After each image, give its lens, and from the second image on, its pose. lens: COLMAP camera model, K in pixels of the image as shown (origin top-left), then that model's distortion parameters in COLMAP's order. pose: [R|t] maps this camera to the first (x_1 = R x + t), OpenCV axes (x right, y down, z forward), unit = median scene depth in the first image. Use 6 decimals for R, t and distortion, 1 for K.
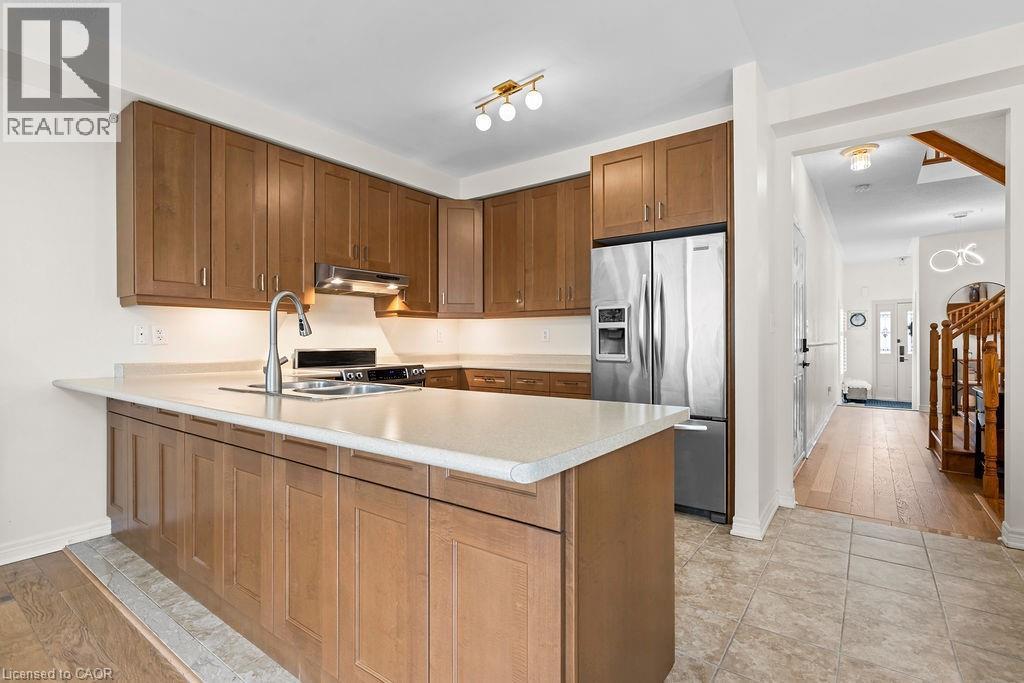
lens RADIAL K [[486.0, 0, 512.1], [0, 486.0, 341.0], [0, 0, 1]] dist [-0.001688, 0.000324]
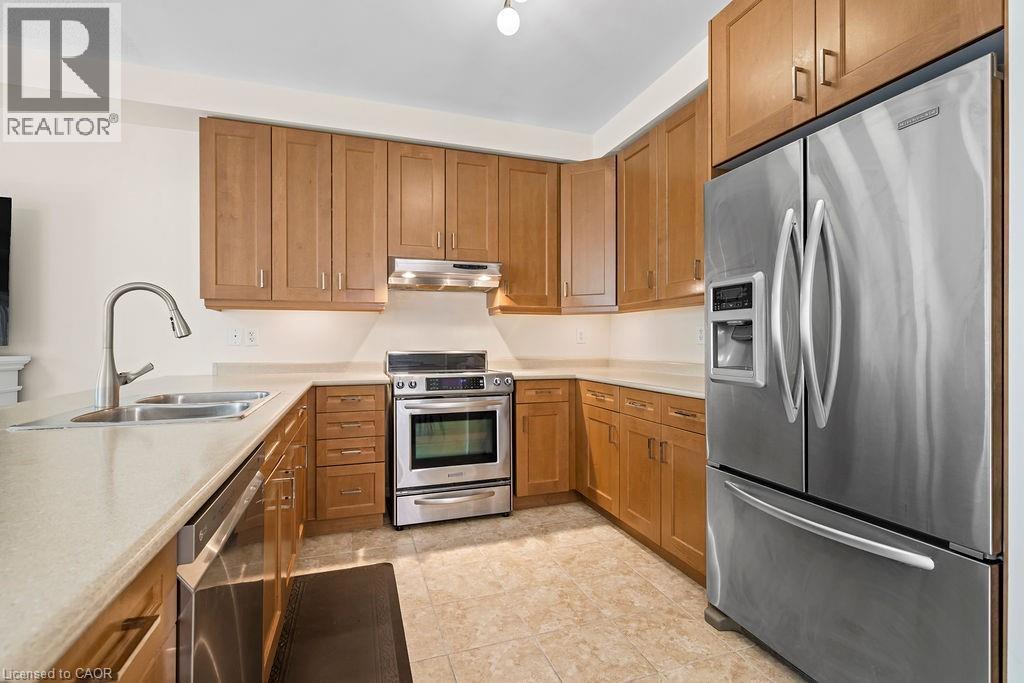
lens RADIAL K [[465.5, 0, 513.9], [0, 465.5, 341.1], [0, 0, 1]] dist [-0.005716, -0.001367]
pose [[0.827972, 0.001518, -0.560767, 0.260594], [-0.001105, 0.999999, 0.001076, -0.003829], [0.560768, -0.000271, 0.827973, 0.390340]]
